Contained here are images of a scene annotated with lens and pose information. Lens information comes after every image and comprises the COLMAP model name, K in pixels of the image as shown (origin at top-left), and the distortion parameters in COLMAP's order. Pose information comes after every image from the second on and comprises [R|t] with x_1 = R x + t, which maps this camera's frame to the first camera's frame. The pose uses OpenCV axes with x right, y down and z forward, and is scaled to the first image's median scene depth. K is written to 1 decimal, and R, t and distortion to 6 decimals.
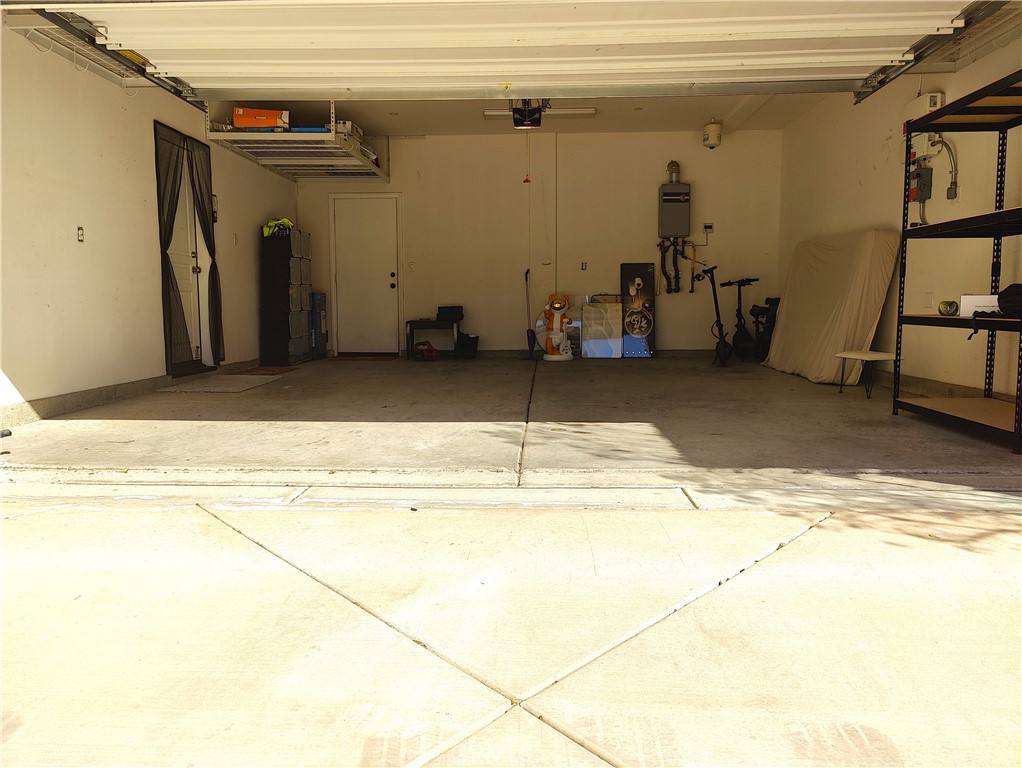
lens RADIAL K [[714.9, 0, 519.1], [0, 714.9, 364.8], [0, 0, 1]] dist [0.033333, -0.032262]
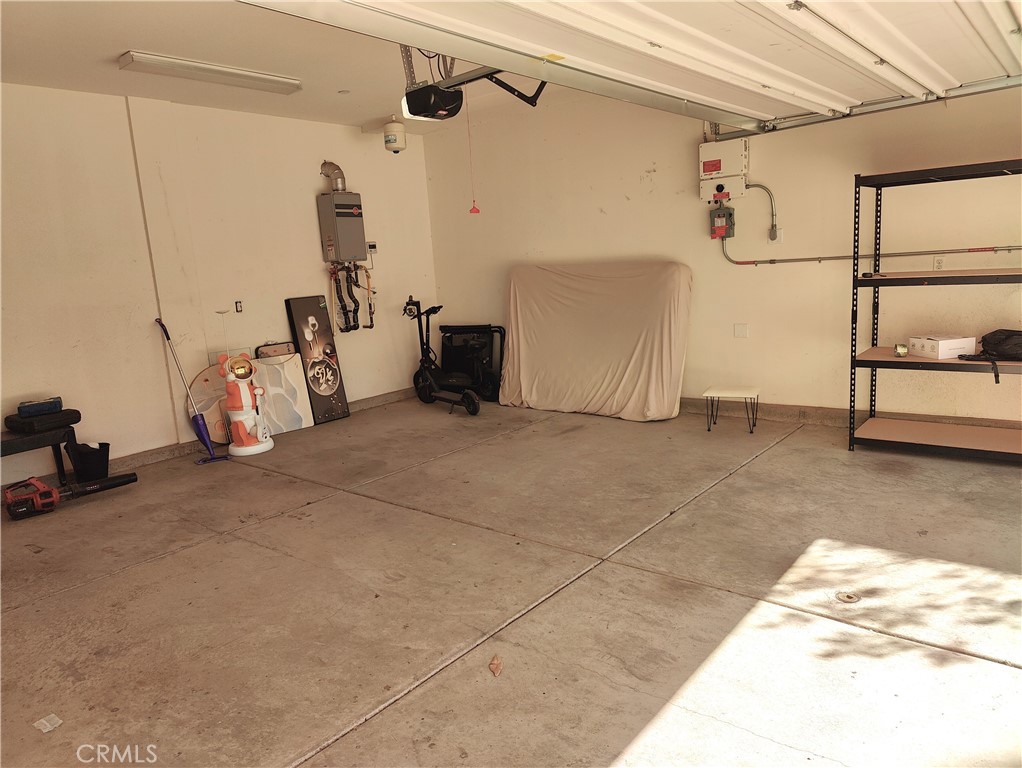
lens RADIAL K [[714.9, 0, 512.7], [0, 714.9, 381.0], [0, 0, 1]] dist [0.033333, -0.032262]
pose [[0.597804, -0.166999, 0.784054, -0.310300], [0.130103, 0.985305, 0.110667, -0.111338], [-0.791014, 0.035851, 0.610747, 0.379649]]
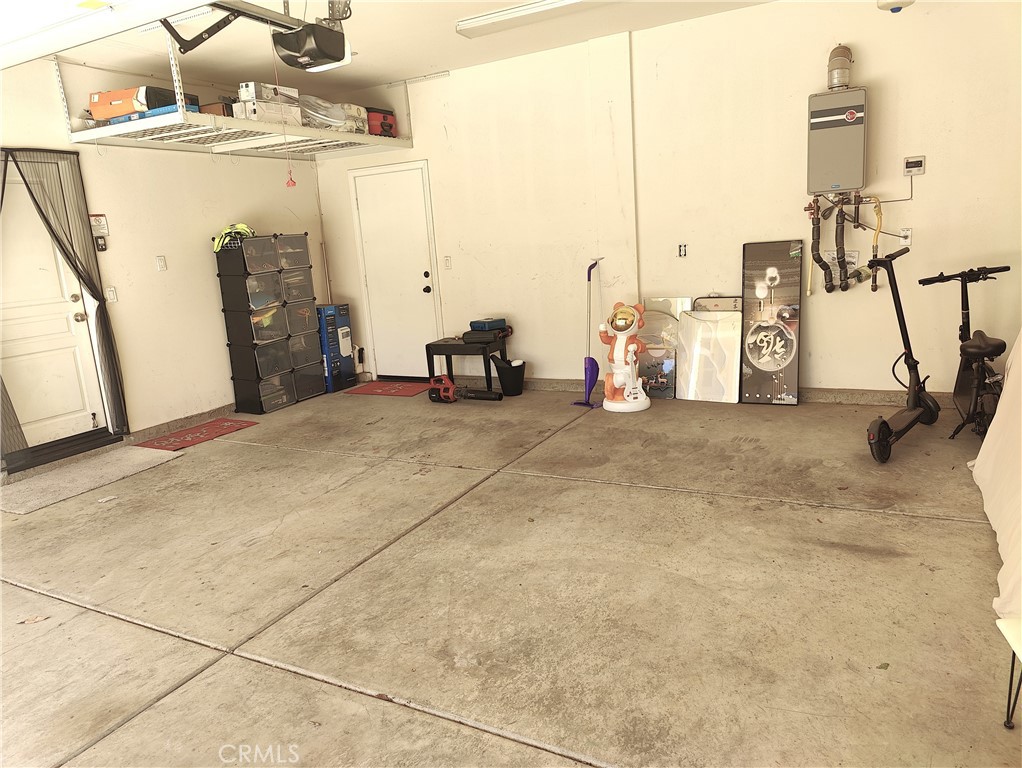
lens RADIAL K [[714.9, 0, 513.9], [0, 714.9, 378.8], [0, 0, 1]] dist [0.033333, -0.032262]
pose [[0.895691, 0.028214, -0.443781, 0.241634], [0.031934, 0.991327, 0.127480, -0.113615], [0.443529, -0.128354, 0.887022, 0.382380]]
